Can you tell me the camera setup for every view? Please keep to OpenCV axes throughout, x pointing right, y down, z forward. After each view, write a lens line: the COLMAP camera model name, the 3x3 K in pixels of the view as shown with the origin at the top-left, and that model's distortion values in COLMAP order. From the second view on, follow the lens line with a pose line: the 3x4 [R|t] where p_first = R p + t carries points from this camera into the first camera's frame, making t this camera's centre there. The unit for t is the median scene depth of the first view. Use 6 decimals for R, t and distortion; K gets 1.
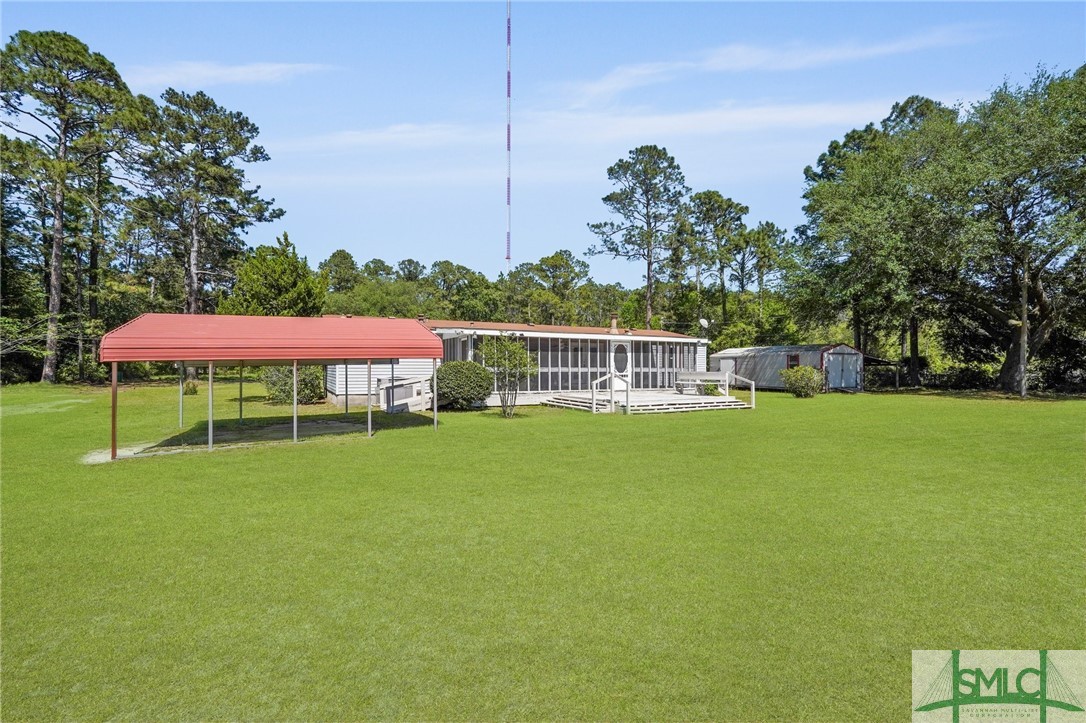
lens RADIAL K [[496.6, 0, 543.0], [0, 496.6, 361.5], [0, 0, 1]] dist [-0.017019, 0.016779]
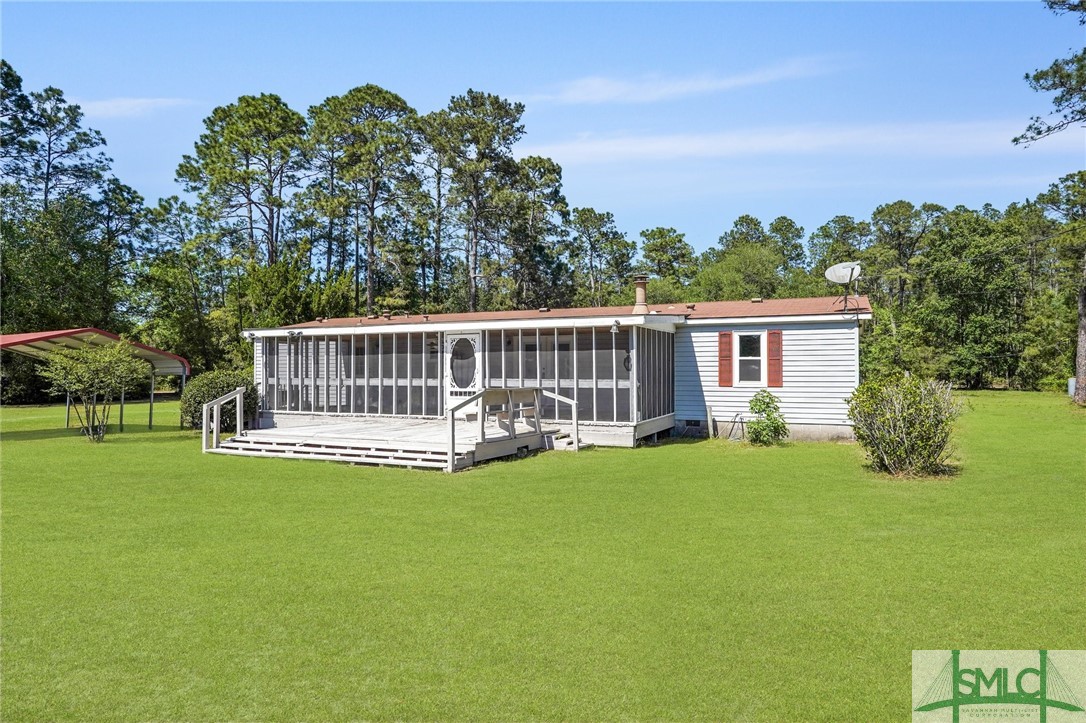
lens RADIAL K [[679.8, 0, 543.0], [0, 679.8, 361.5], [0, 0, 1]] dist [-0.007251, -0.002505]
pose [[0.610689, -0.016643, -0.791696, 0.333260], [0.010370, 0.999861, -0.013020, 0.001383], [0.791803, -0.000258, 0.610777, 0.238277]]
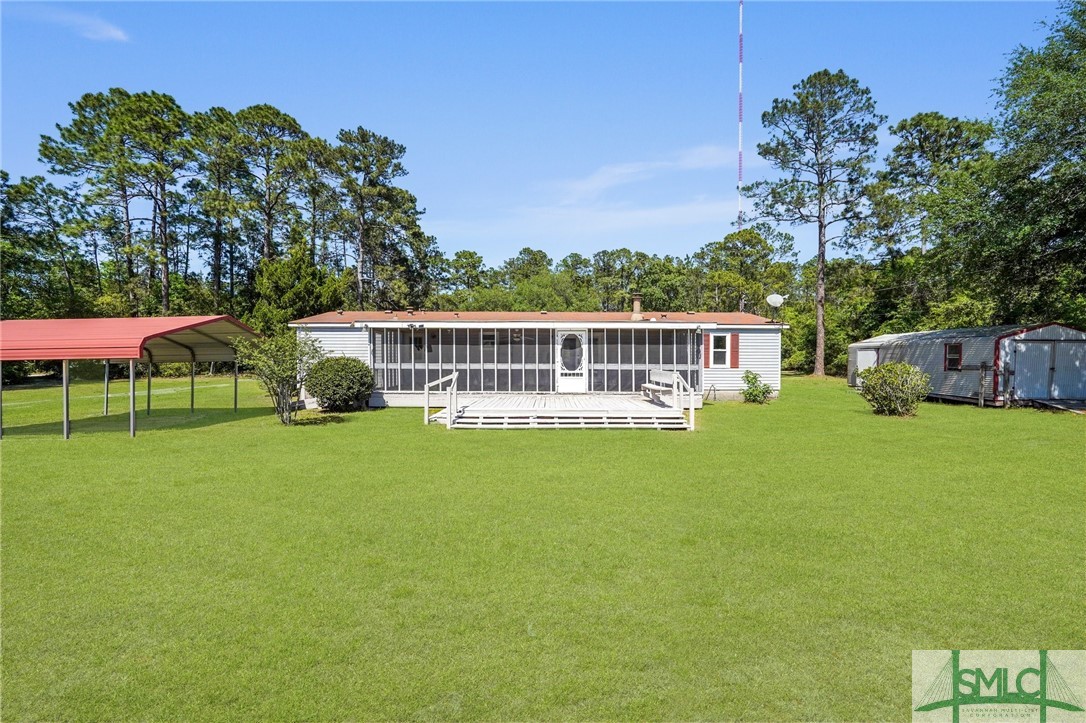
lens RADIAL K [[488.2, 0, 543.0], [0, 488.2, 361.5], [0, 0, 1]] dist [-0.003128, 0.000253]
pose [[0.886476, 0.005908, -0.462737, 0.188778], [0.004286, 0.999771, 0.020975, -0.003080], [0.462755, -0.020577, 0.886247, 0.120124]]
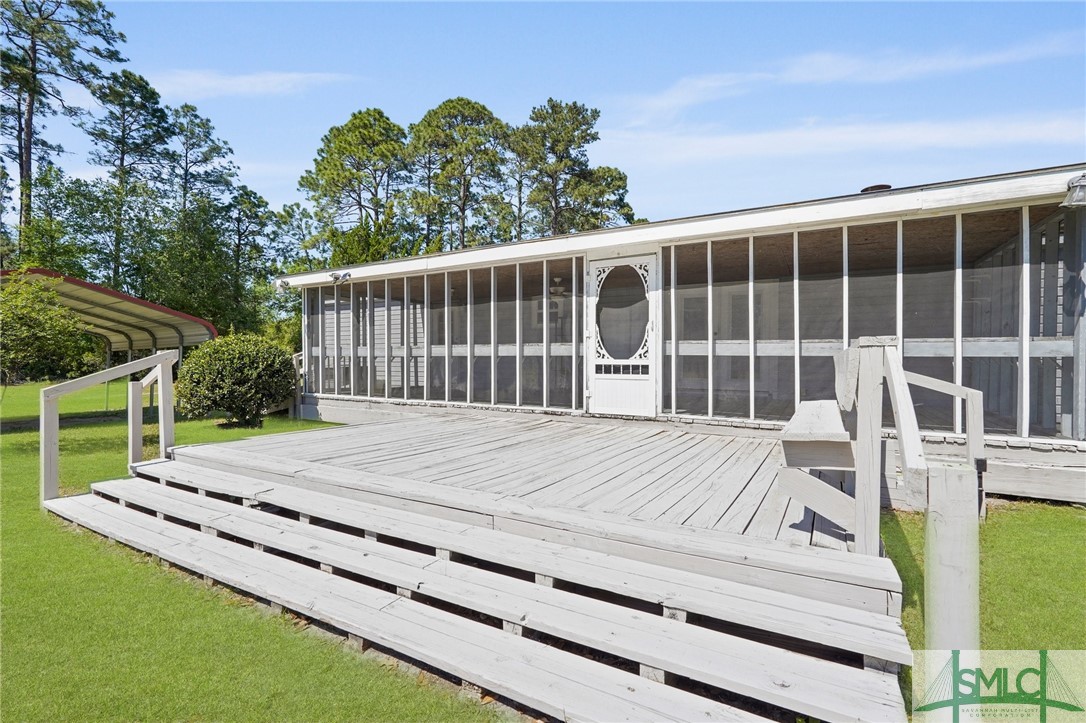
lens RADIAL K [[496.8, 0, 543.0], [0, 496.8, 361.5], [0, 0, 1]] dist [-0.000477, 0.000192]
pose [[0.536553, 0.001716, -0.843865, 0.155831], [0.007472, 0.999949, 0.006784, 0.008811], [0.843833, -0.009946, 0.536513, 0.318140]]
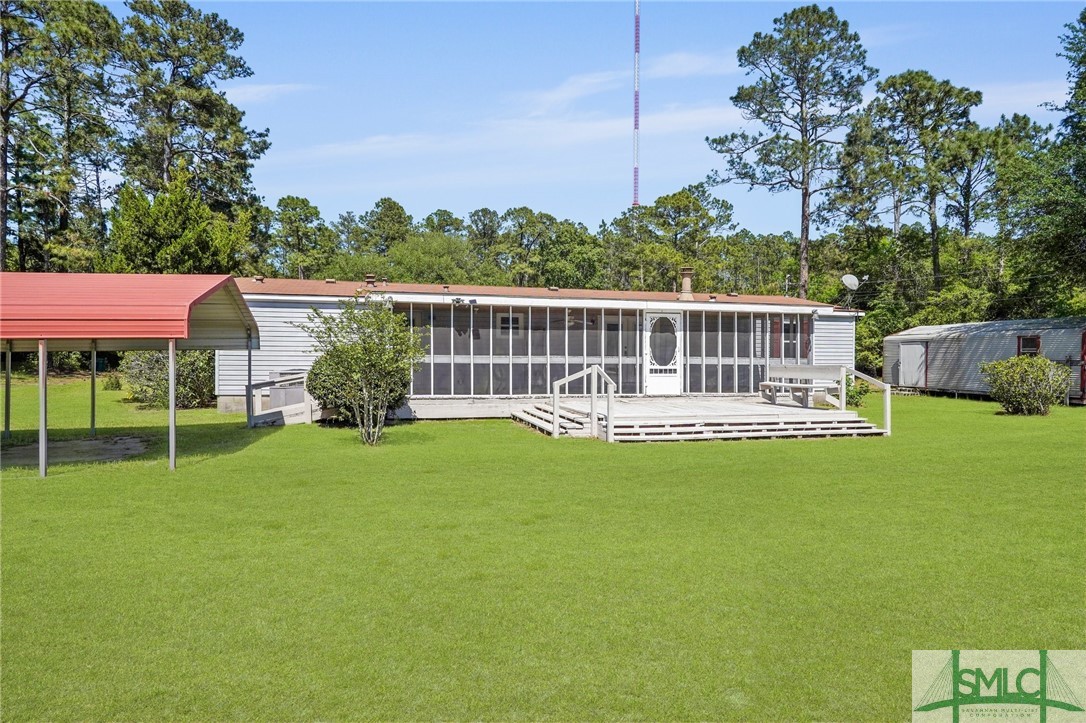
lens RADIAL K [[674.8, 0, 543.0], [0, 674.8, 361.5], [0, 0, 1]] dist [0.000167, 0.006335]
pose [[0.976565, 0.006915, -0.215110, 0.076009], [-0.002527, 0.999783, 0.020666, 0.000670], [0.215207, -0.019638, 0.976371, 0.075484]]
